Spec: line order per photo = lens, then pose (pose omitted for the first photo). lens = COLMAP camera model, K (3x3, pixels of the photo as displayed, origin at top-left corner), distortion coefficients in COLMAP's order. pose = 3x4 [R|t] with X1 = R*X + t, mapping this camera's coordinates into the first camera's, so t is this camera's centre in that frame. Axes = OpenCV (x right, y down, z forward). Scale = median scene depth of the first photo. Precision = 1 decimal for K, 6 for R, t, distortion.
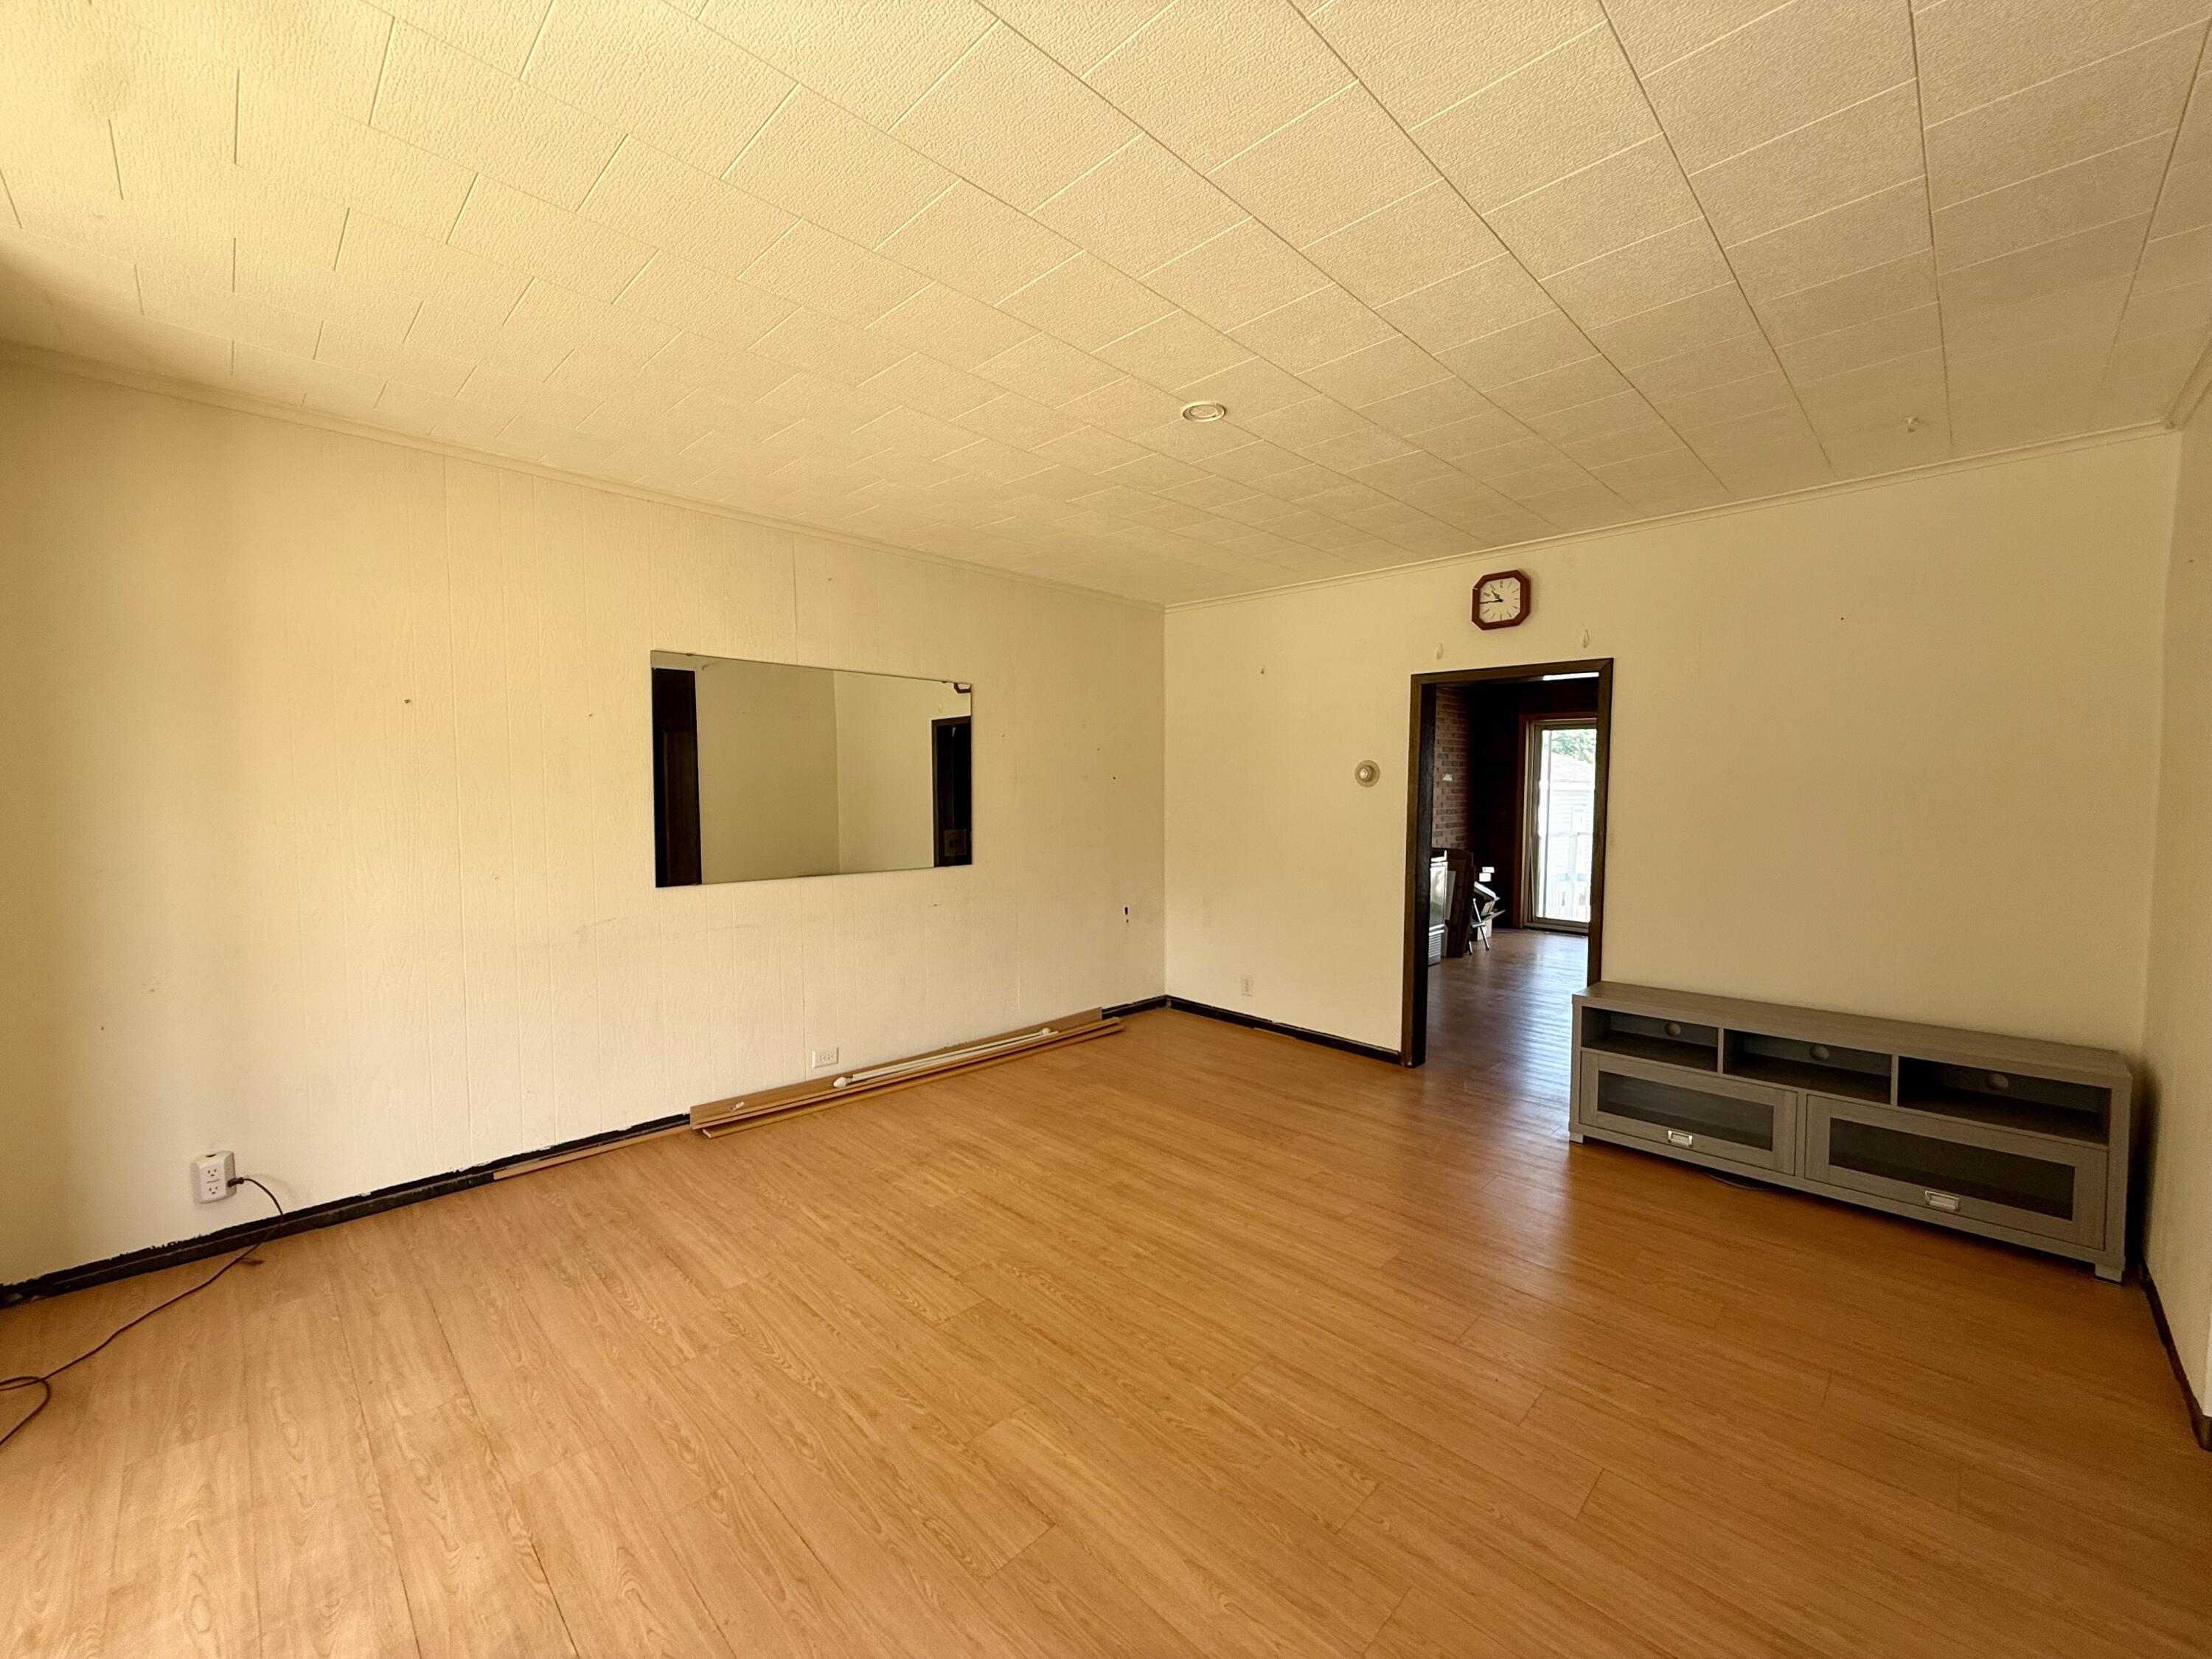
lens RADIAL K [[891.2, 0, 1106.0], [0, 891.2, 829.5], [0, 0, 1]] dist [0.003286, 0.000159]
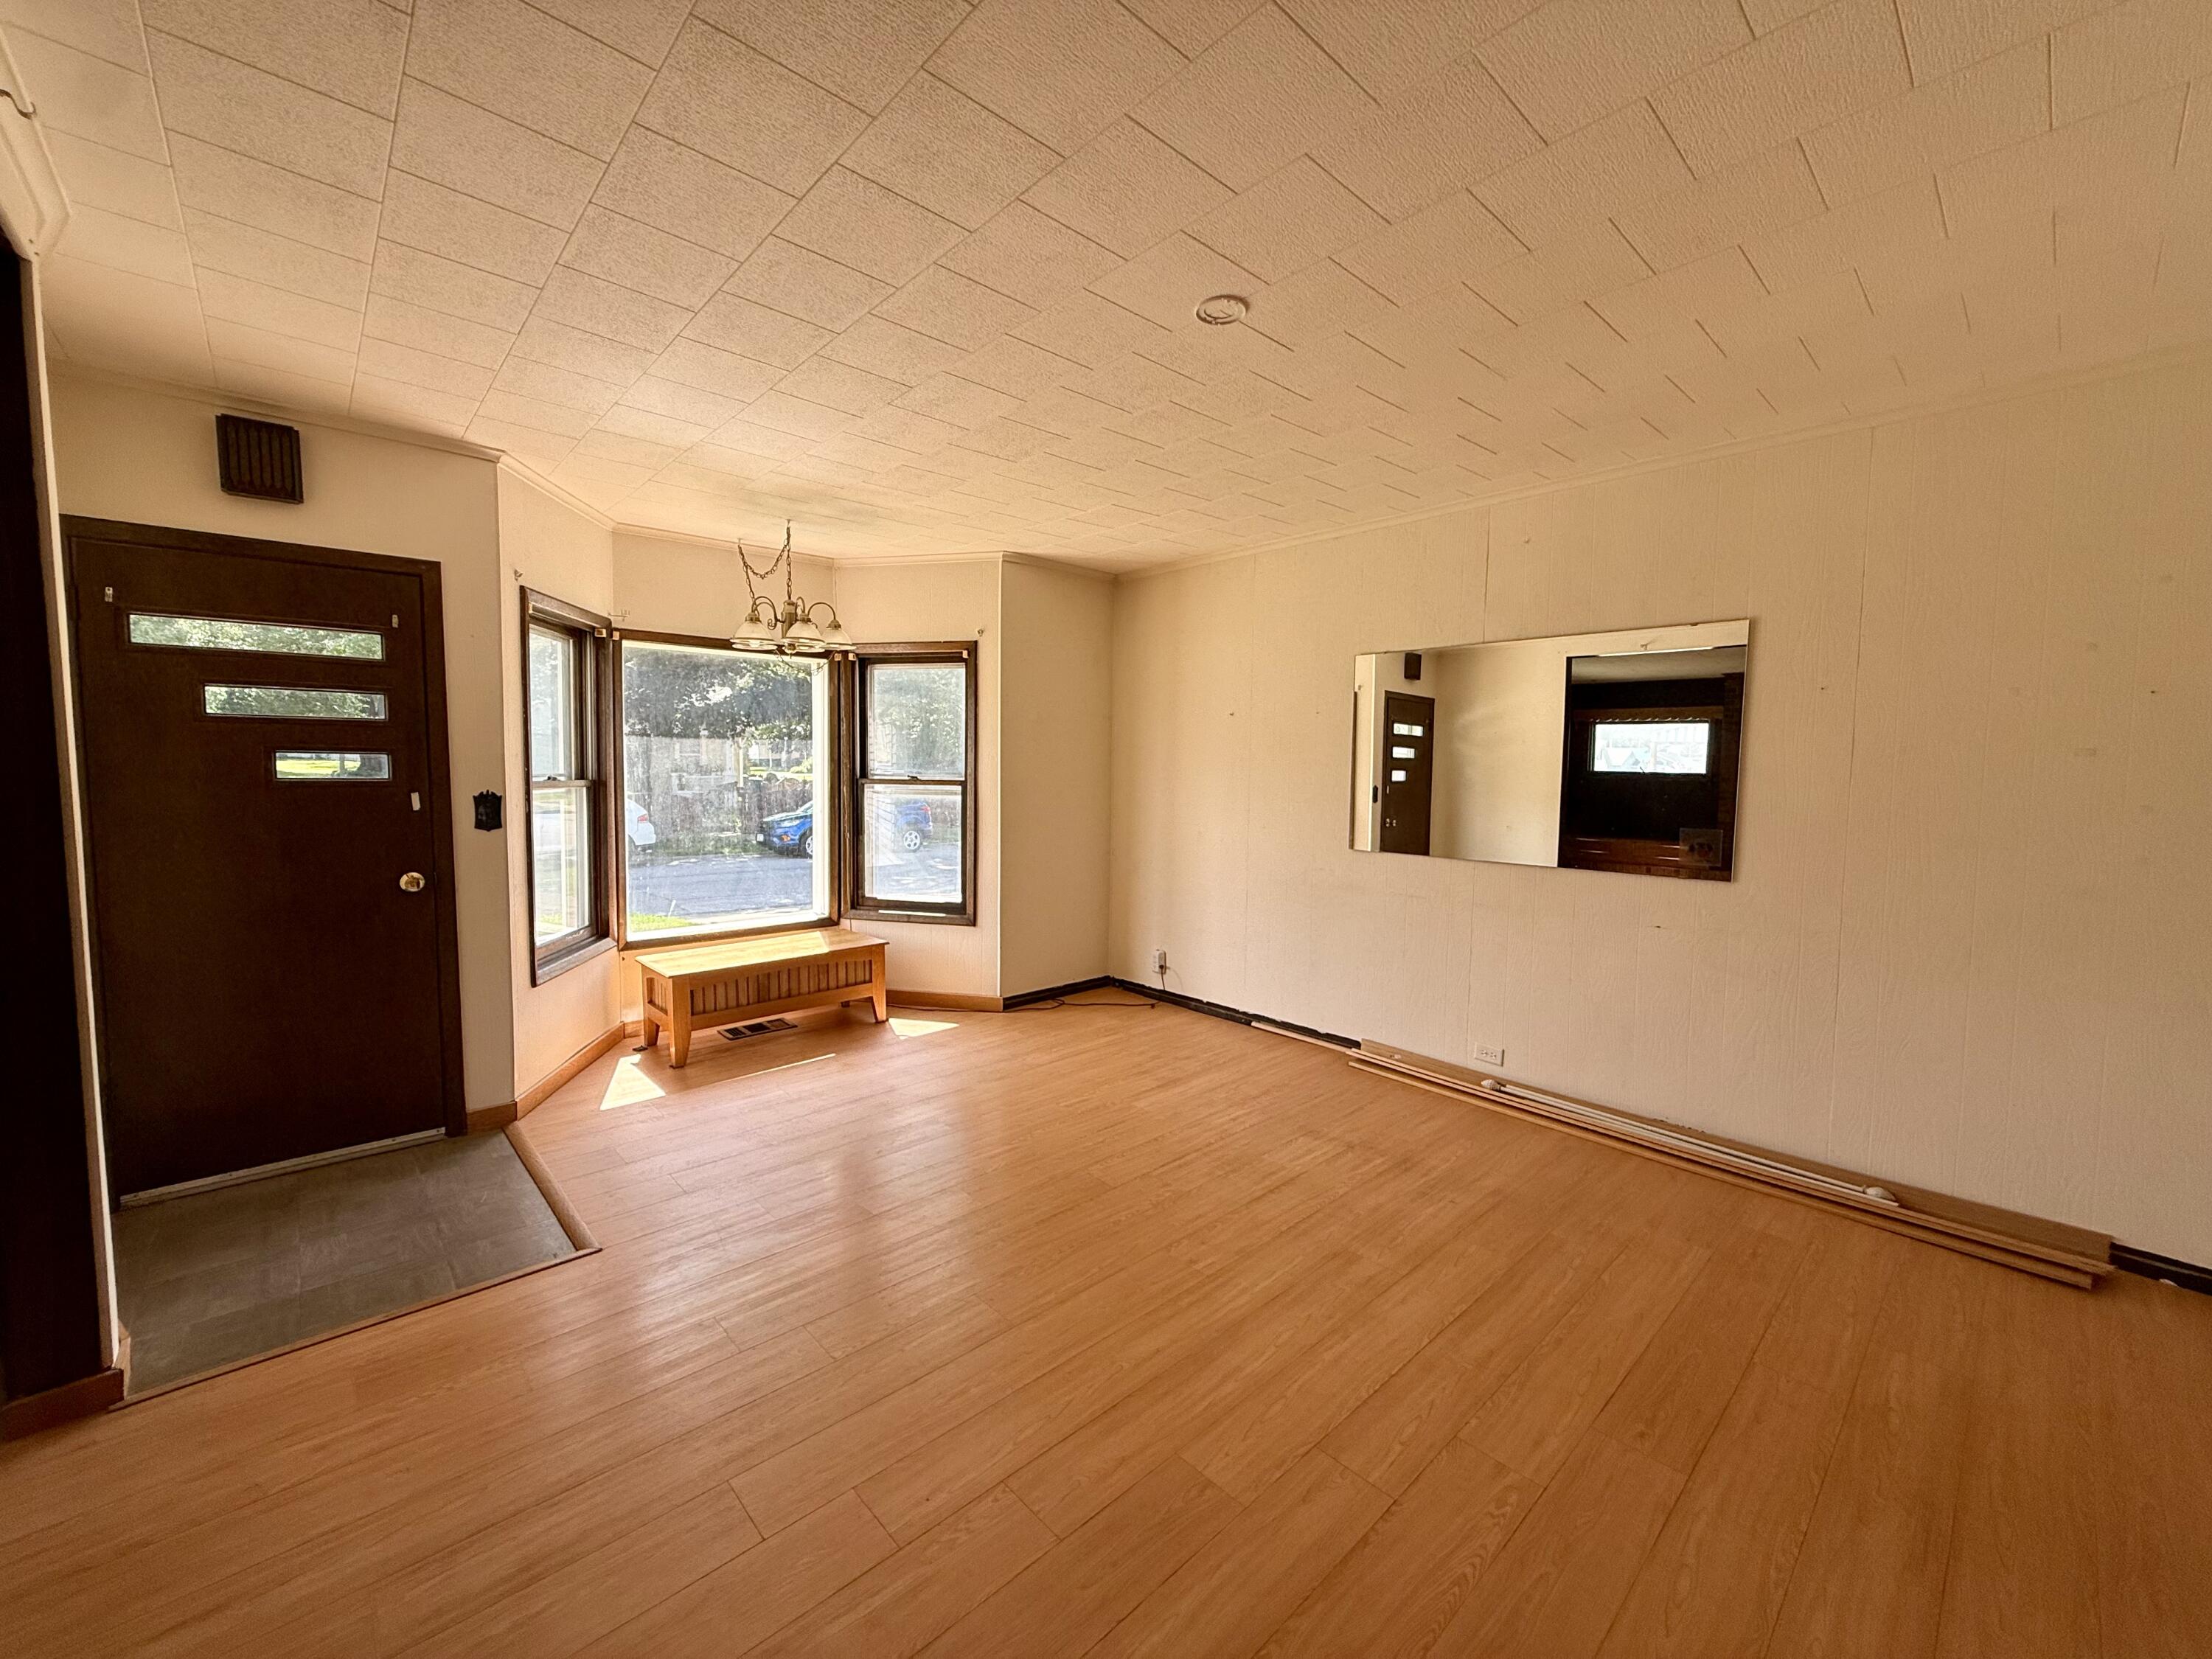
lens RADIAL K [[891.2, 0, 1106.0], [0, 891.2, 829.5], [0, 0, 1]] dist [0.003286, 0.000159]
pose [[-0.046191, 0.066388, -0.996724, 0.766067], [-0.062781, 0.995624, 0.069224, -0.027112], [0.996958, 0.065773, -0.041821, 0.745552]]
